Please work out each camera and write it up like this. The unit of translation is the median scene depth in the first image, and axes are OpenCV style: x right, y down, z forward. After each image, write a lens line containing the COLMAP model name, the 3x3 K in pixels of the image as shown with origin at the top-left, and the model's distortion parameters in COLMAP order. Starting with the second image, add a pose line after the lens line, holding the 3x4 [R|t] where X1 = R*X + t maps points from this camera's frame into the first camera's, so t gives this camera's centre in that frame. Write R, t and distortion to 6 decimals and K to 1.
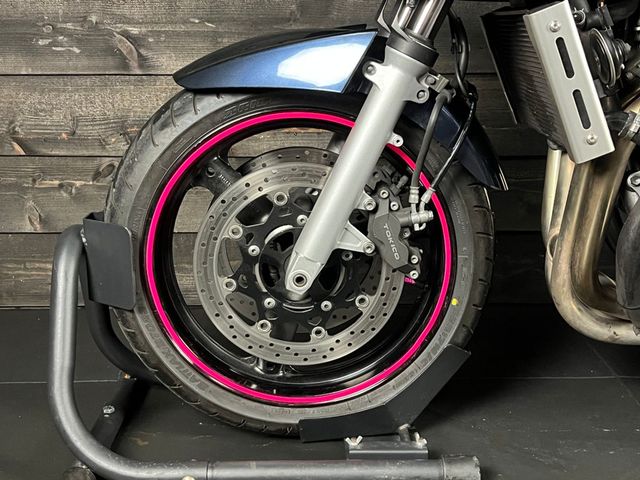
lens RADIAL K [[838.7, 0, 337.3], [0, 838.7, 238.7], [0, 0, 1]] dist [0.050341, 0.000000]
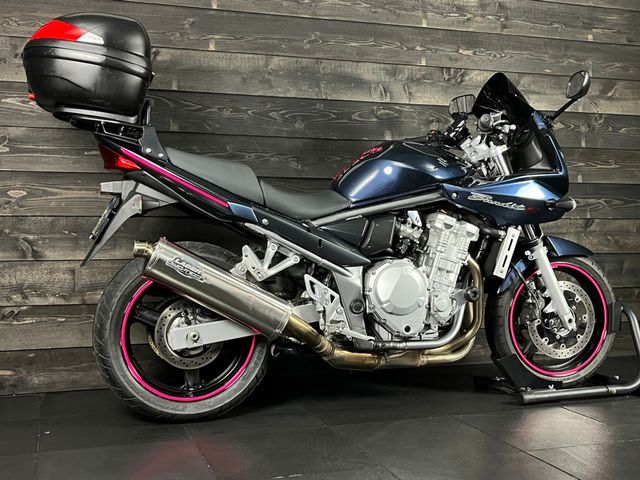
lens RADIAL K [[780.4, 0, 324.2], [0, 780.4, 237.7], [0, 0, 1]] dist [0.029977, 0.000000]
pose [[0.950906, -0.002152, 0.309473, -0.239270], [0.071228, 0.974652, -0.212084, 0.243251], [-0.301173, 0.223715, 0.926956, -1.164628]]
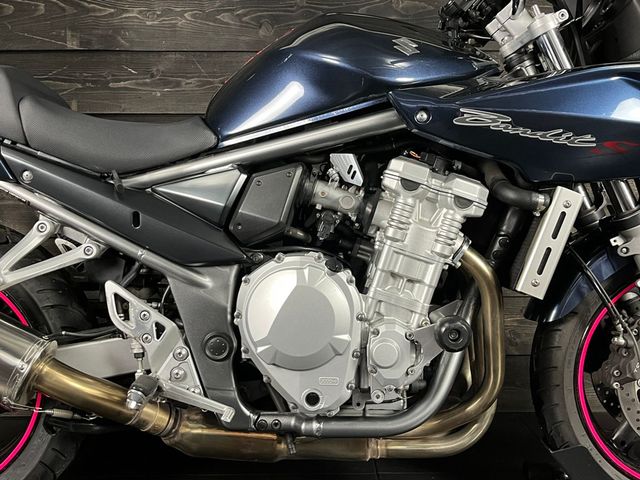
lens RADIAL K [[668.7, 0, 322.9], [0, 668.7, 244.7], [0, 0, 1]] dist [0.008703, 0.000000]
pose [[0.999982, -0.001025, -0.005935, 0.696397], [0.000031, 0.986280, -0.165082, -0.015830], [0.006022, 0.165079, 0.986262, -0.054395]]
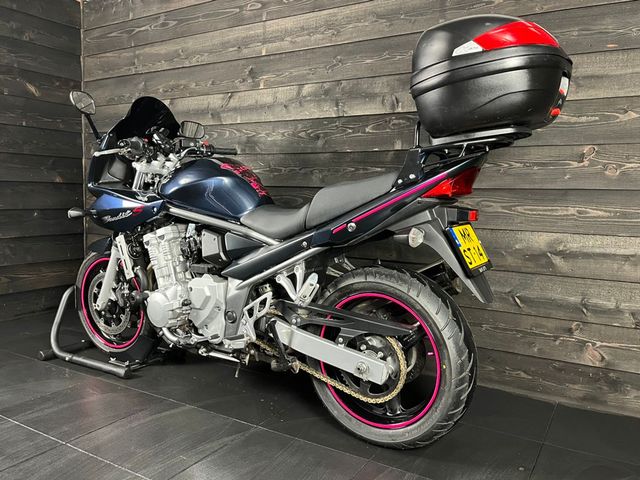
lens RADIAL K [[516.4, 0, 318.7], [0, 516.4, 241.0], [0, 0, 1]] dist [0.025202, -0.025597]
pose [[0.852965, 0.066334, -0.517736, 1.711259], [-0.147666, 0.982038, -0.117455, -0.091510], [0.500645, 0.176636, 0.847439, -0.384915]]
